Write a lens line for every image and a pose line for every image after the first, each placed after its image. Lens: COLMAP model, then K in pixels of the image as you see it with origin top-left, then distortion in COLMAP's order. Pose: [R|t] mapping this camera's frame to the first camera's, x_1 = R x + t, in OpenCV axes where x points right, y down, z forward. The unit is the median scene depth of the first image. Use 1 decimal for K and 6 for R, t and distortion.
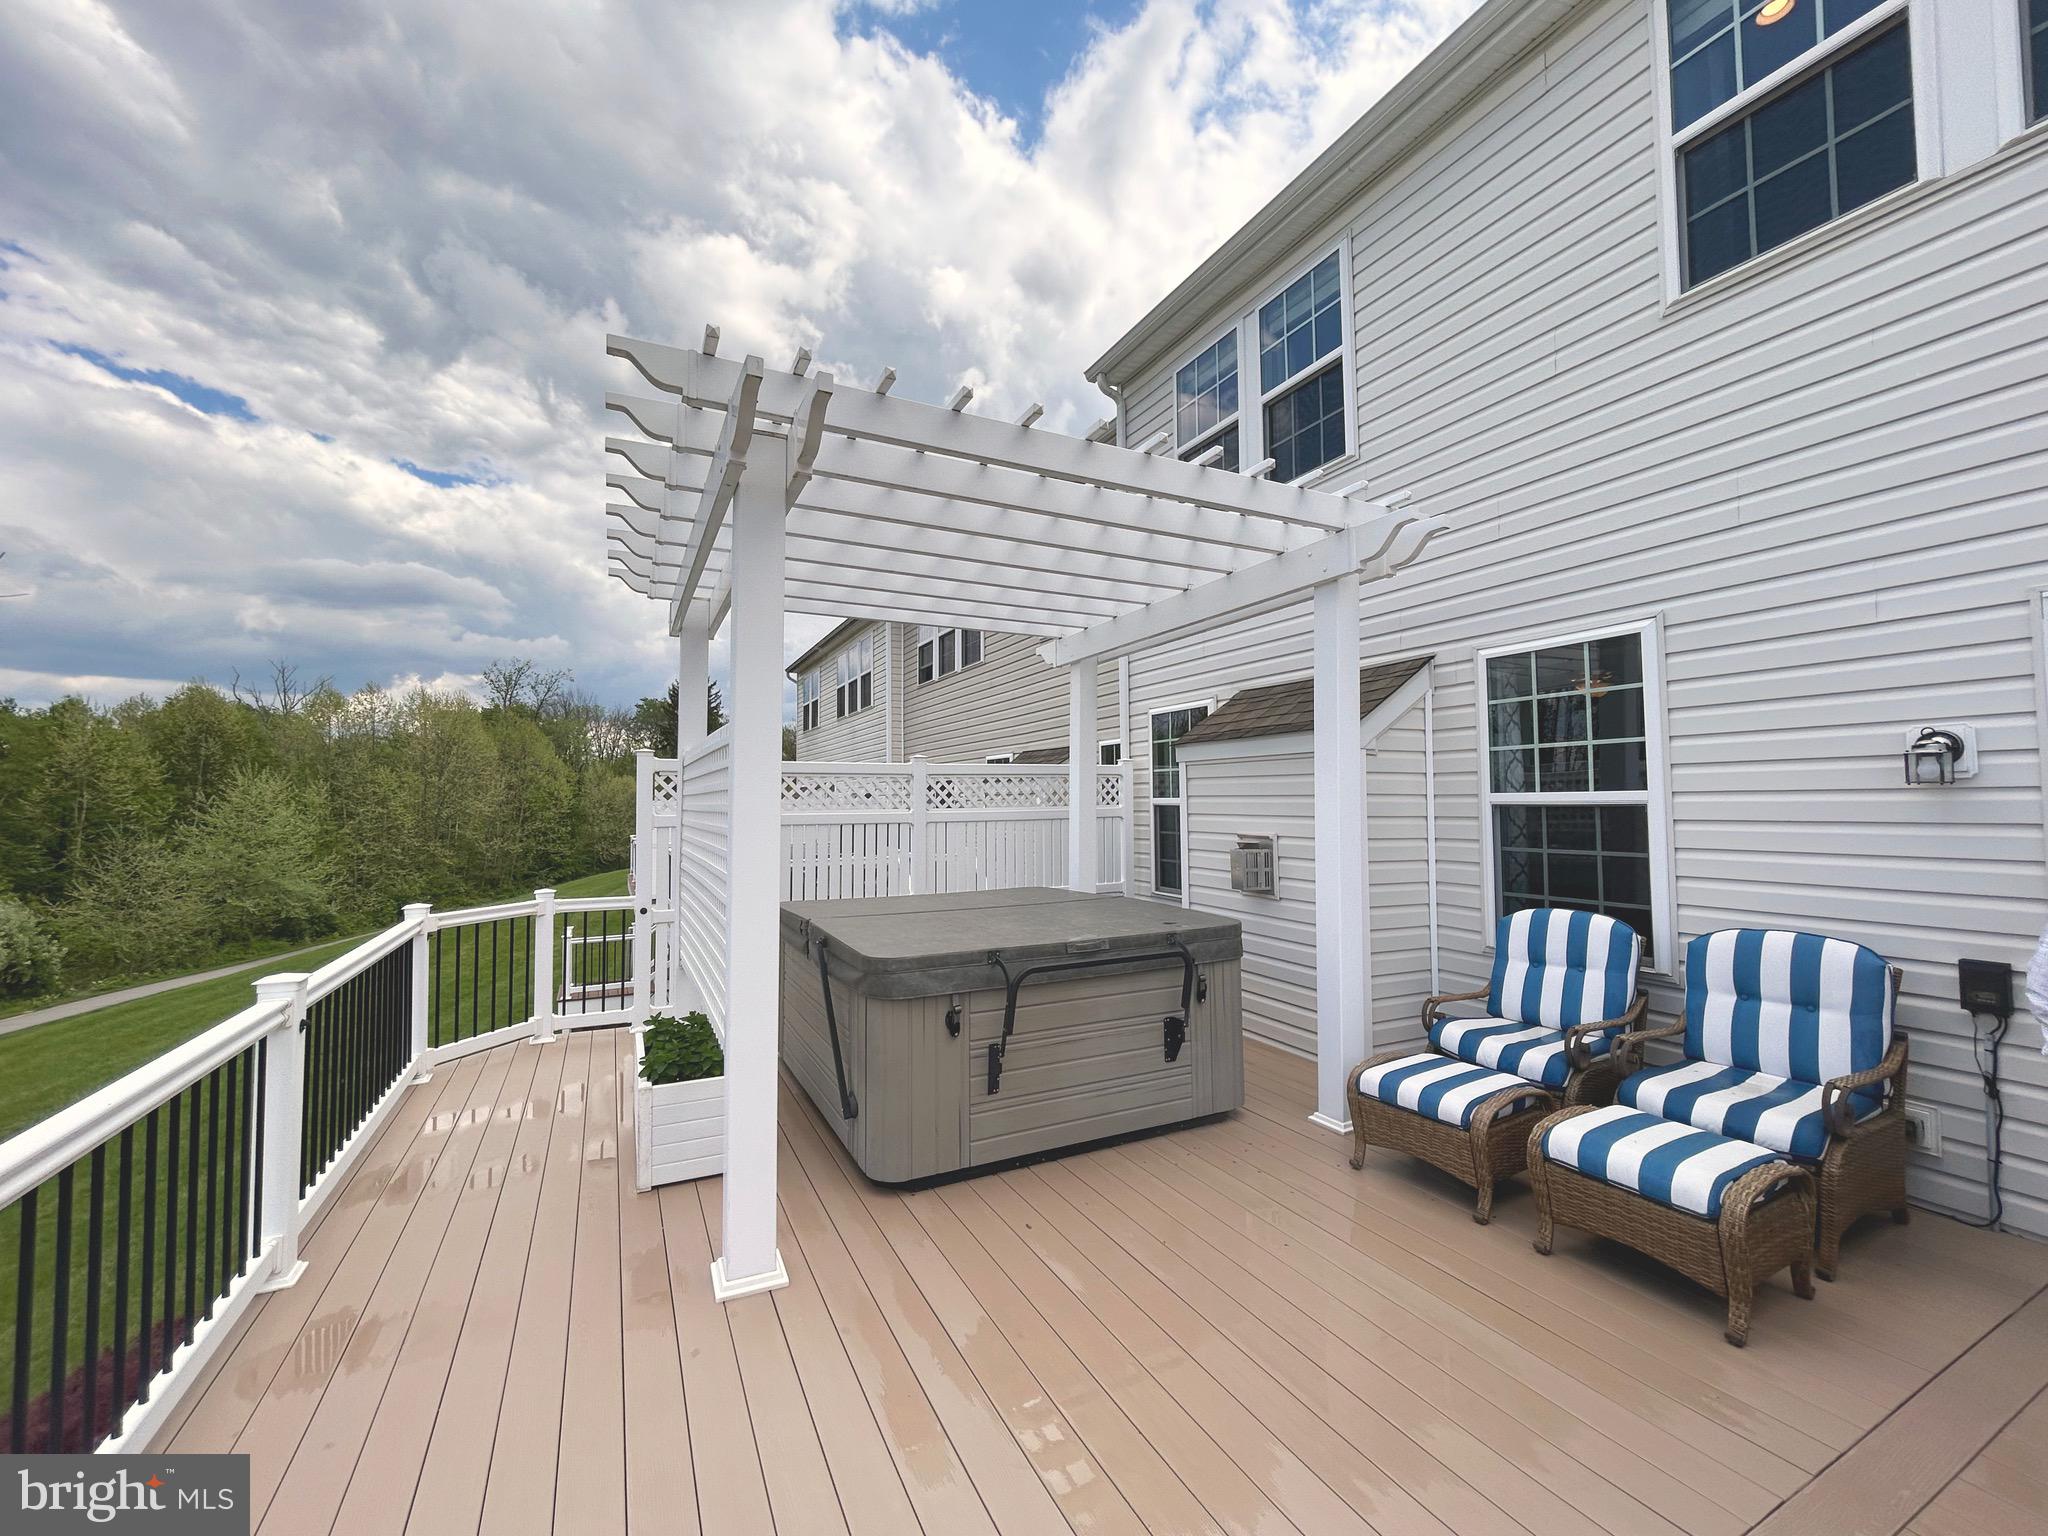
lens RADIAL K [[830.1, 0, 1009.7], [0, 830.1, 763.9], [0, 0, 1]] dist [-0.002157, 0.001449]
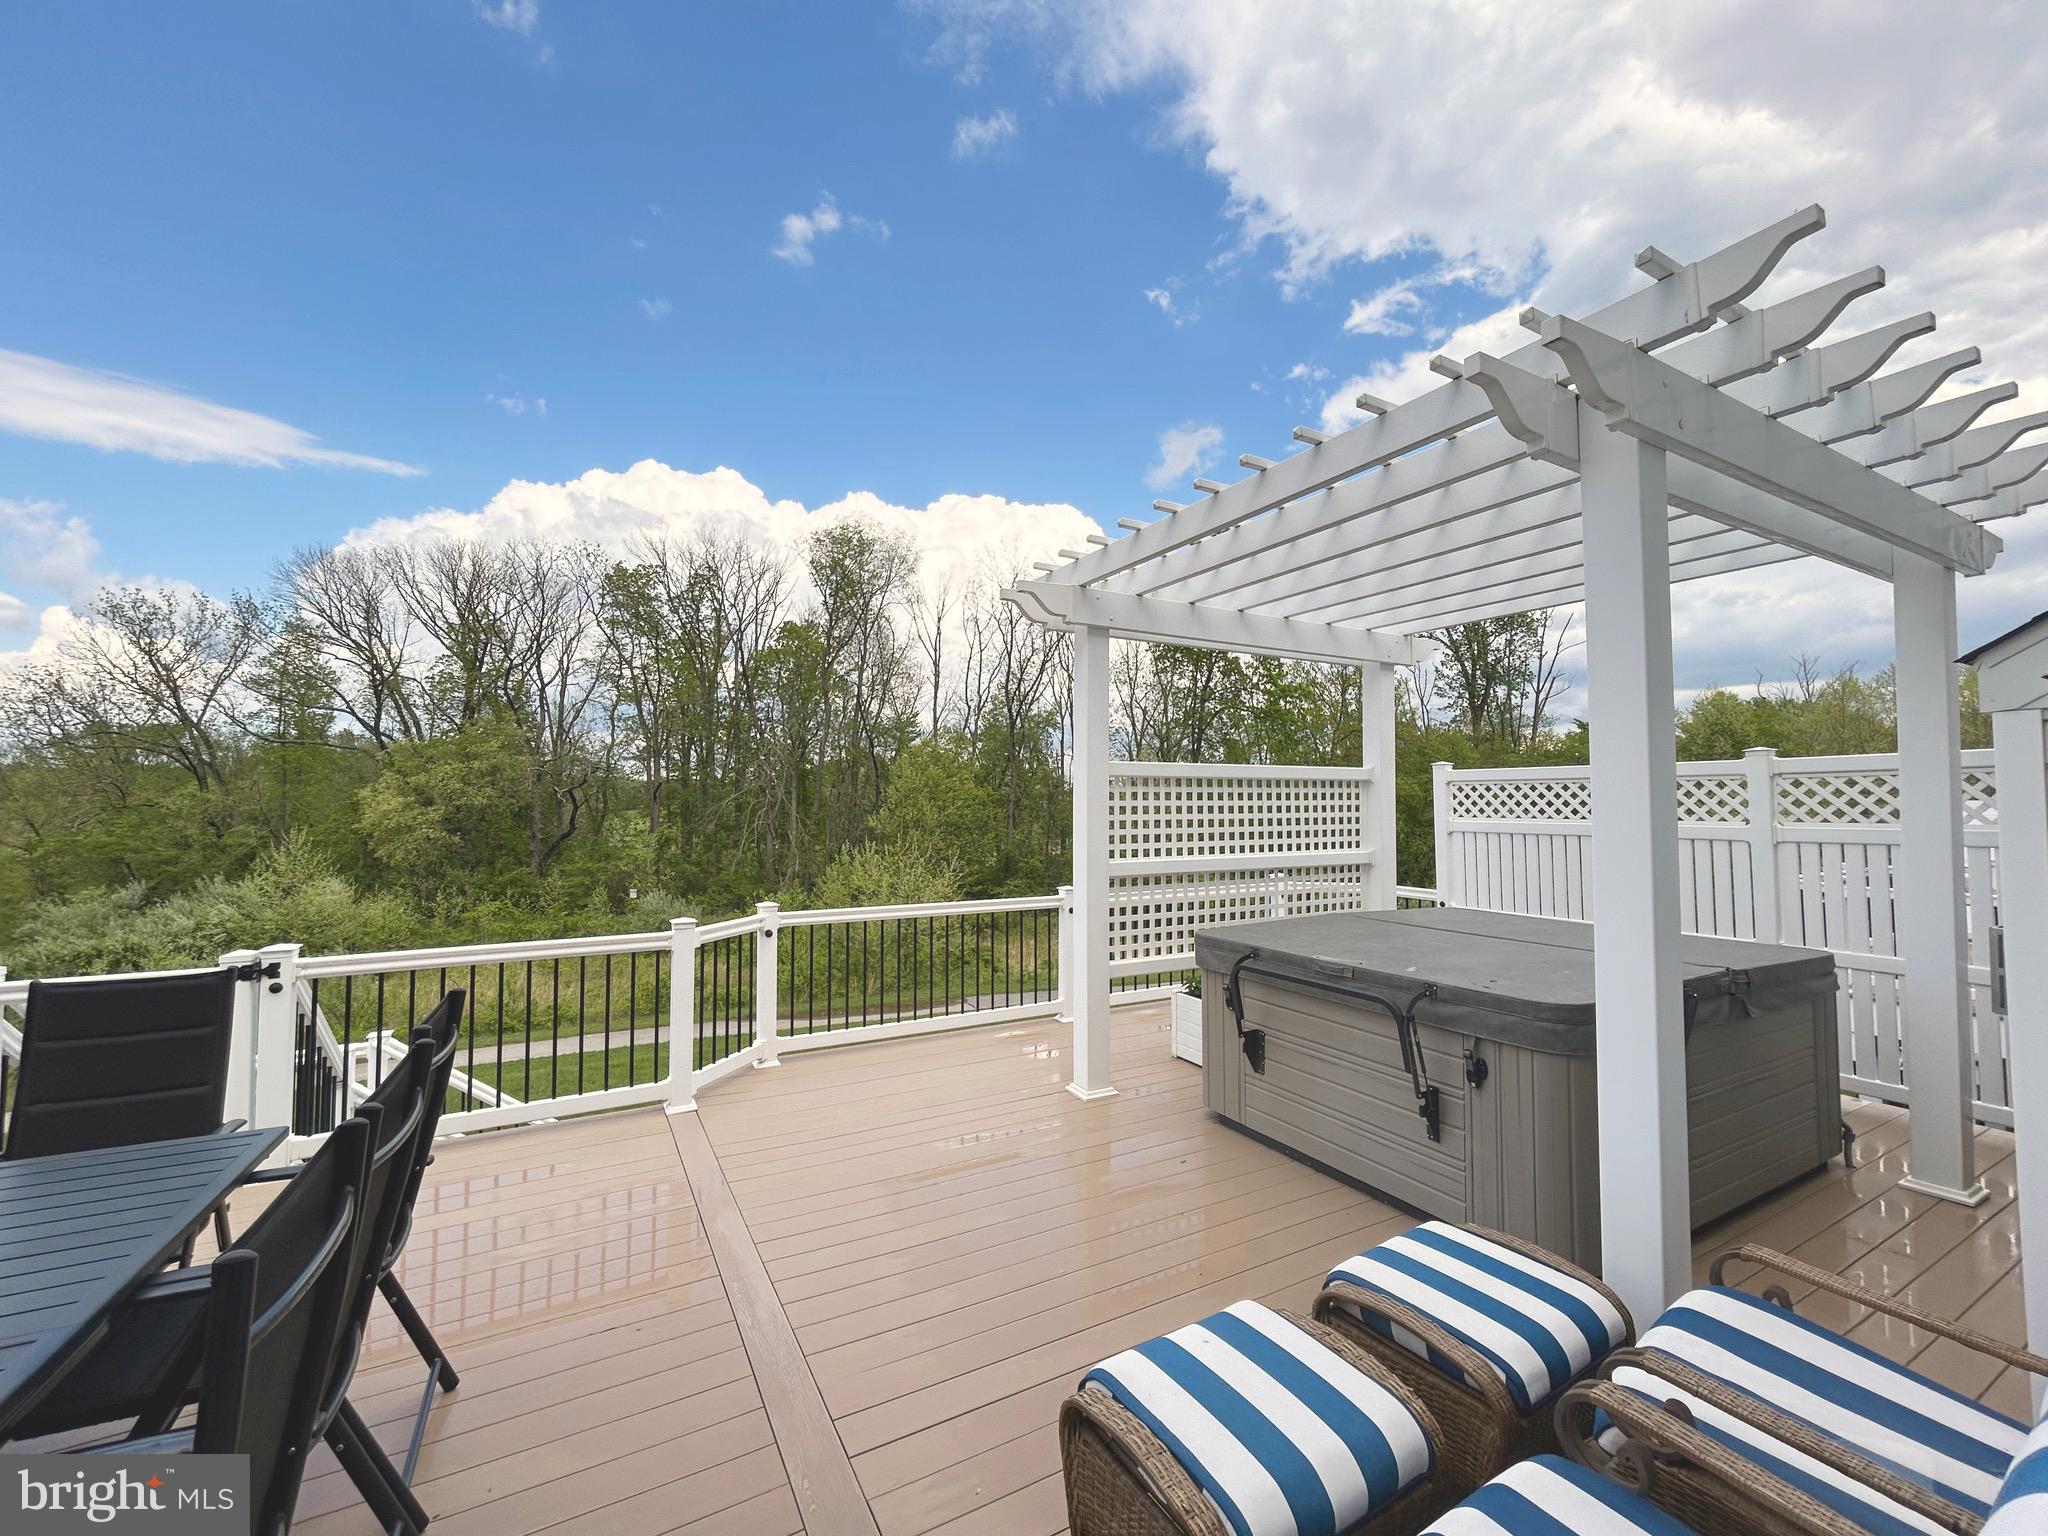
lens RADIAL K [[830.1, 0, 1032.3], [0, 830.1, 762.6], [0, 0, 1]] dist [-0.002157, 0.001449]
pose [[0.061059, -0.040934, -0.997294, 0.981968], [0.040233, 0.998448, -0.038518, 0.009037], [0.997323, -0.037772, 0.062612, 0.576702]]
